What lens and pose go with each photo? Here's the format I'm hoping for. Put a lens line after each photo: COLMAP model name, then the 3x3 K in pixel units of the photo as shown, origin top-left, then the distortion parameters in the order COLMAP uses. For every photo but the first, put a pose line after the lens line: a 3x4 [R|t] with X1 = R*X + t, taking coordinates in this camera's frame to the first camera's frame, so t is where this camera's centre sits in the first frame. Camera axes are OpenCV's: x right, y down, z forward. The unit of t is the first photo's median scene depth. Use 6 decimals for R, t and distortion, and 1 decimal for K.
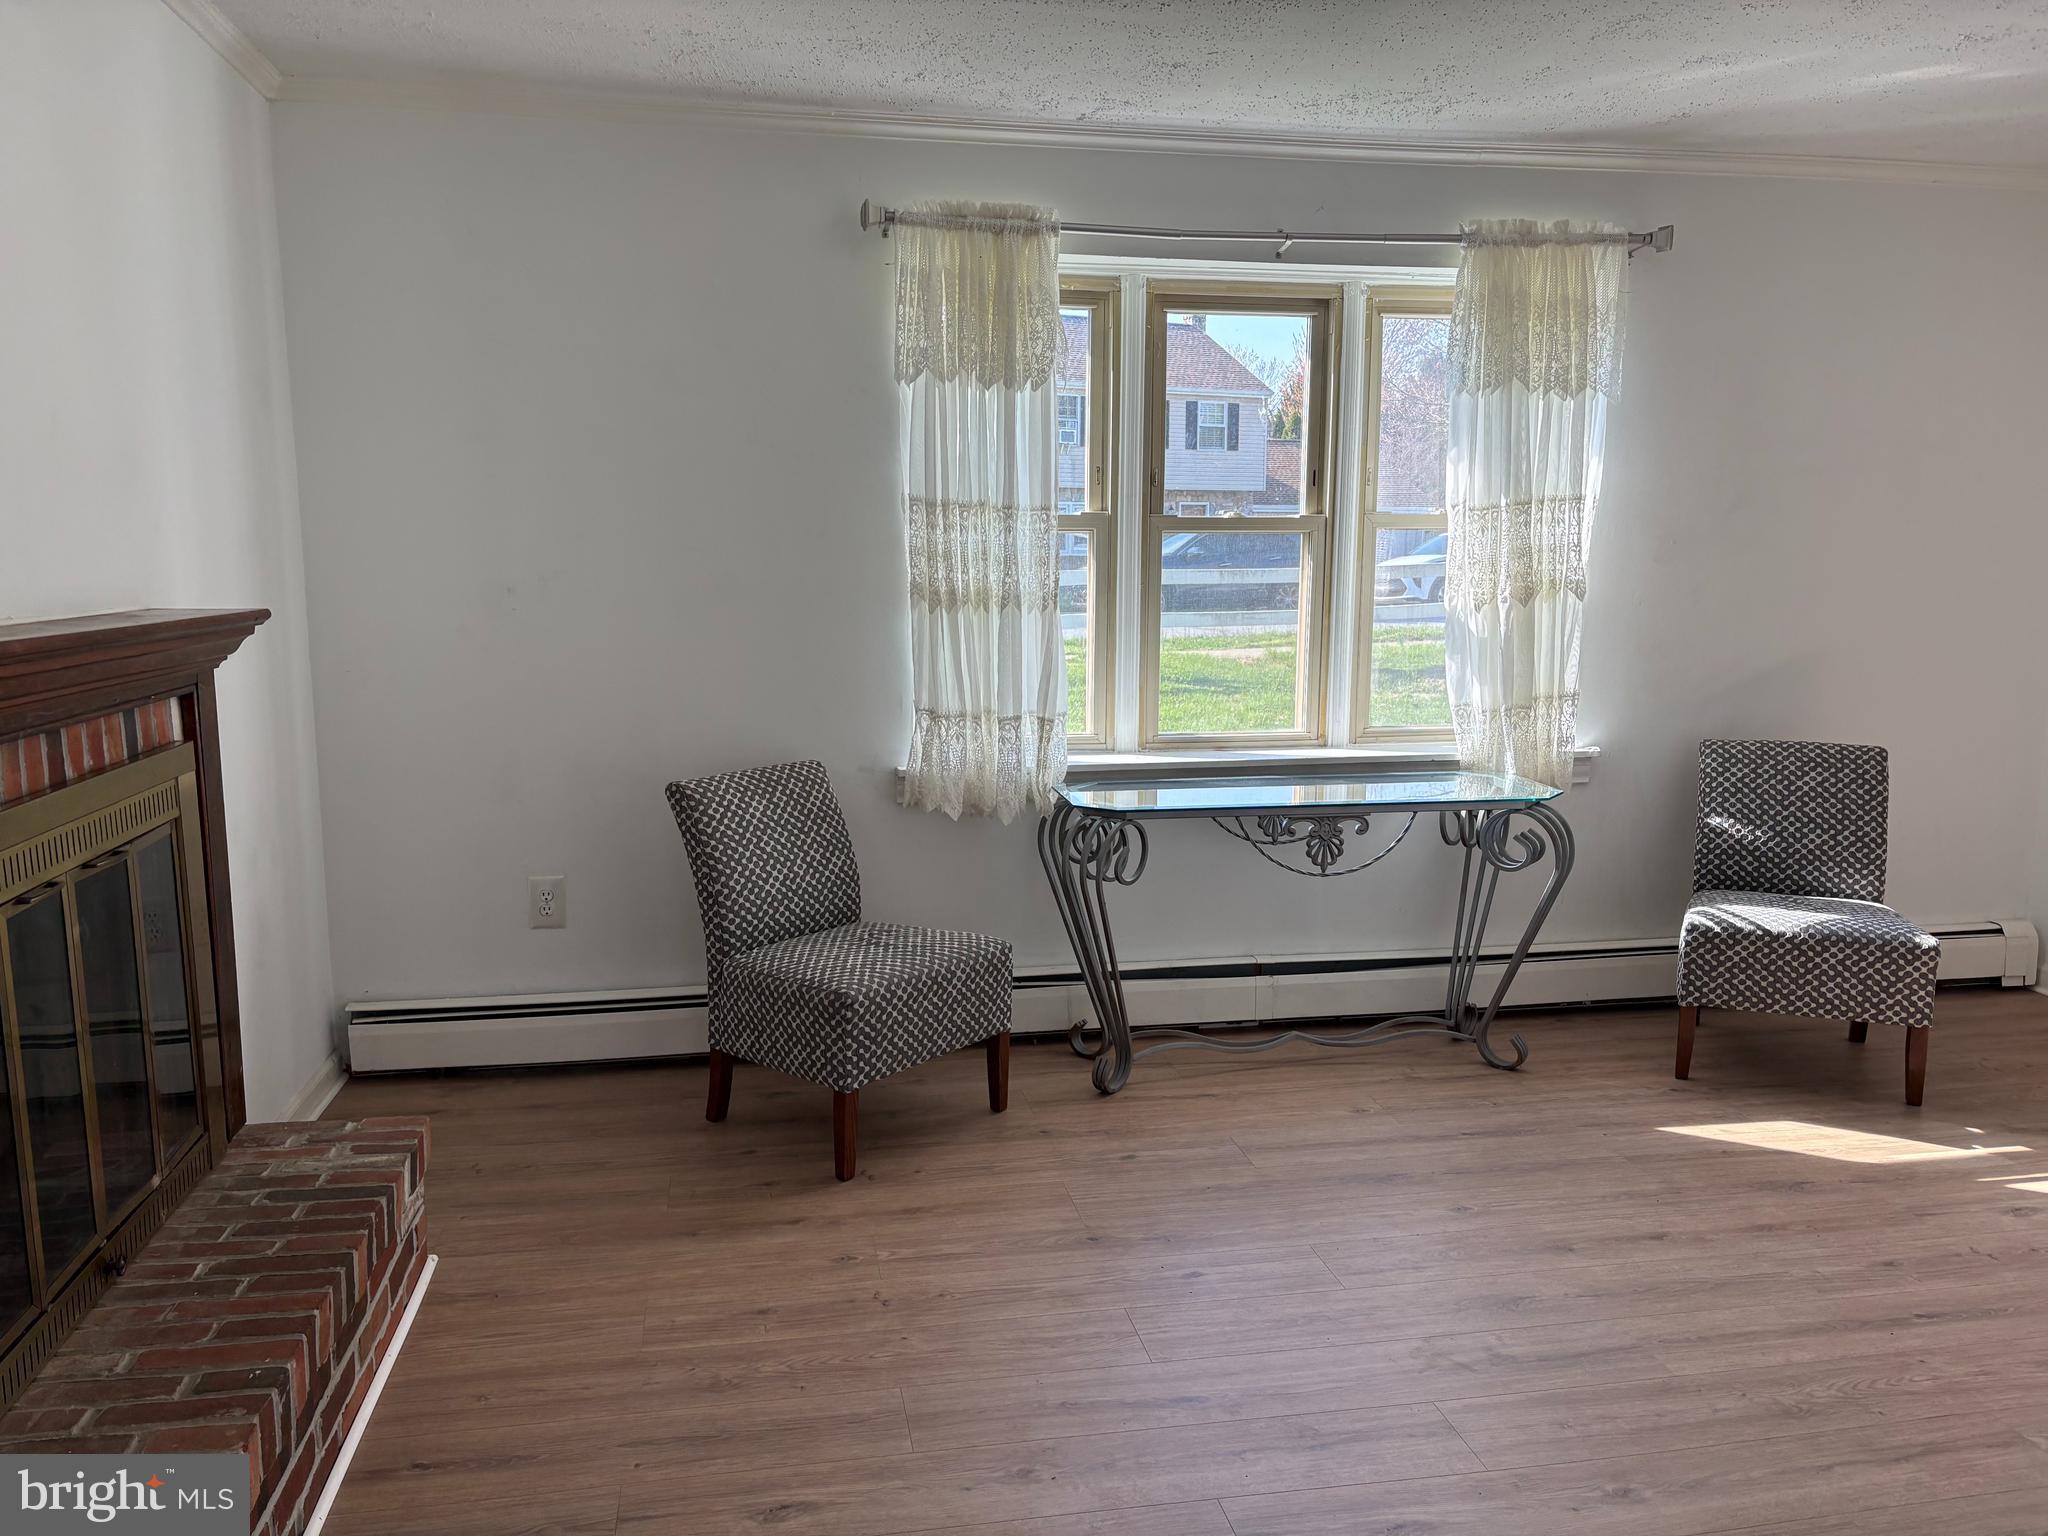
lens RADIAL K [[1563.2, 0, 1021.5], [0, 1563.2, 769.5], [0, 0, 1]] dist [0.052725, -0.055927]
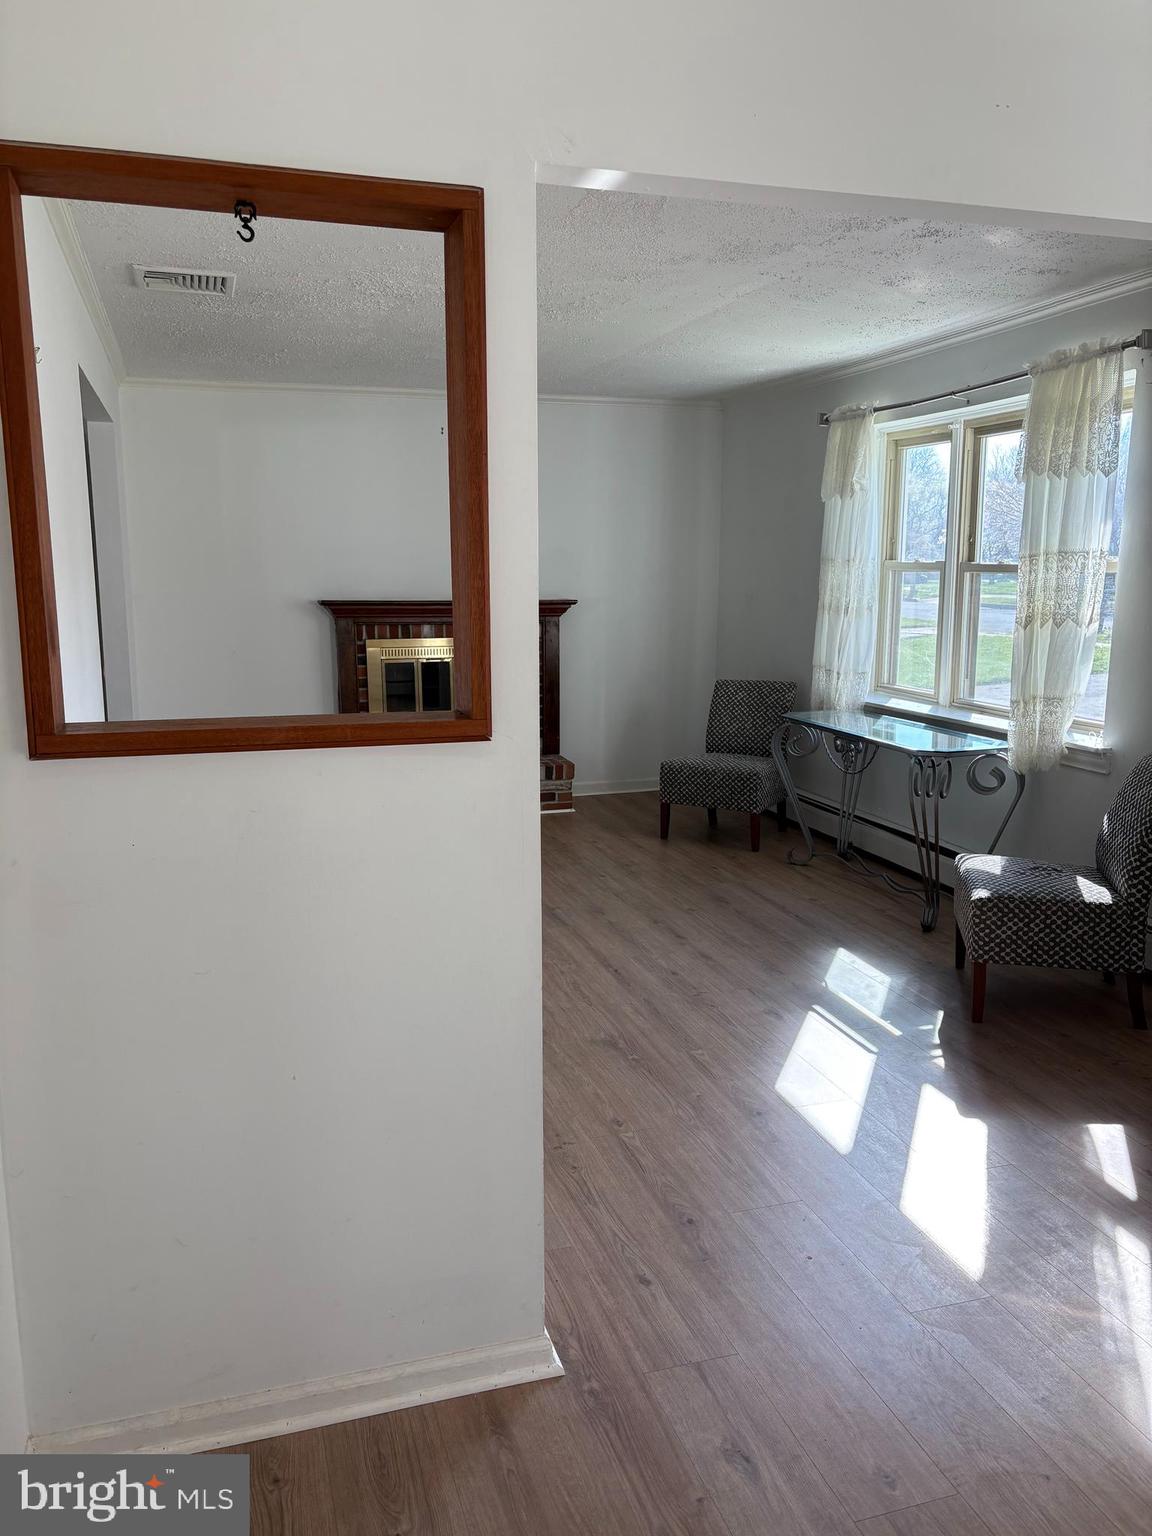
lens RADIAL K [[1172.4, 0, 571.8], [0, 1172.4, 774.5], [0, 0, 1]] dist [0.052725, -0.055927]
pose [[0.111346, 0.170509, -0.979045, 1.433481], [-0.141320, 0.977876, 0.154234, -0.088906], [0.983682, 0.121185, 0.132979, 0.515211]]
